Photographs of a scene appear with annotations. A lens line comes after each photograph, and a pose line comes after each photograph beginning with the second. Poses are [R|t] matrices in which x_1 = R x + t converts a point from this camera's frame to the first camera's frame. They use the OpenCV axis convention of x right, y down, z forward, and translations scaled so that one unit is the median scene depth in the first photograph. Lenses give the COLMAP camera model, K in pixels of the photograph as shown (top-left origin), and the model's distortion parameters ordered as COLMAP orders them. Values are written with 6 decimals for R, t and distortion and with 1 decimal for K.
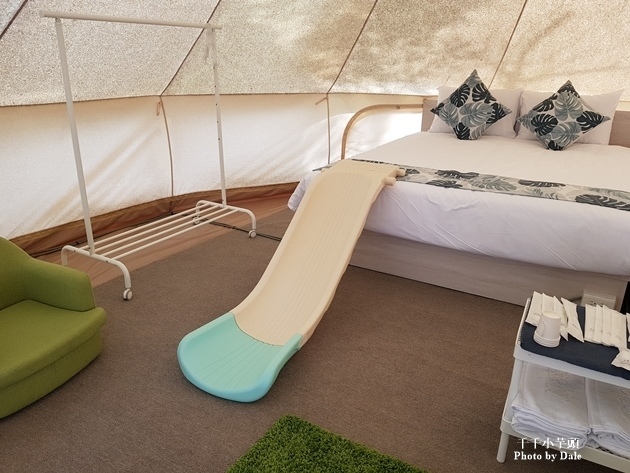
lens RADIAL K [[510.4, 0, 315.0], [0, 510.4, 236.5], [0, 0, 1]] dist [0.010992, -0.041929]
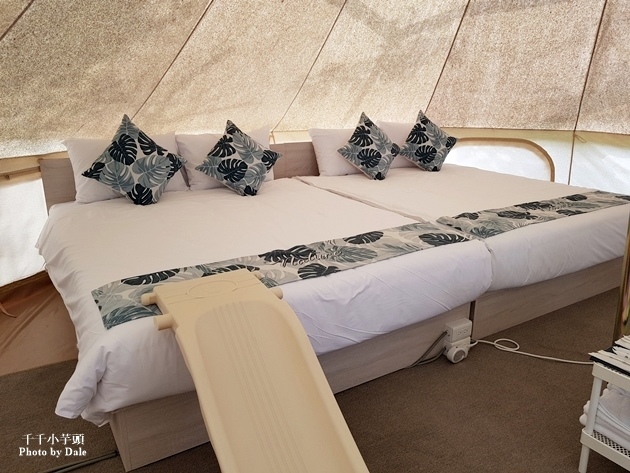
lens RADIAL K [[510.4, 0, 315.0], [0, 510.4, 236.5], [0, 0, 1]] dist [0.010992, -0.041929]
pose [[0.462121, -0.269174, 0.844979, -0.264075], [0.299598, 0.944189, 0.136927, -0.178498], [-0.834677, 0.189877, 0.516974, 0.409948]]
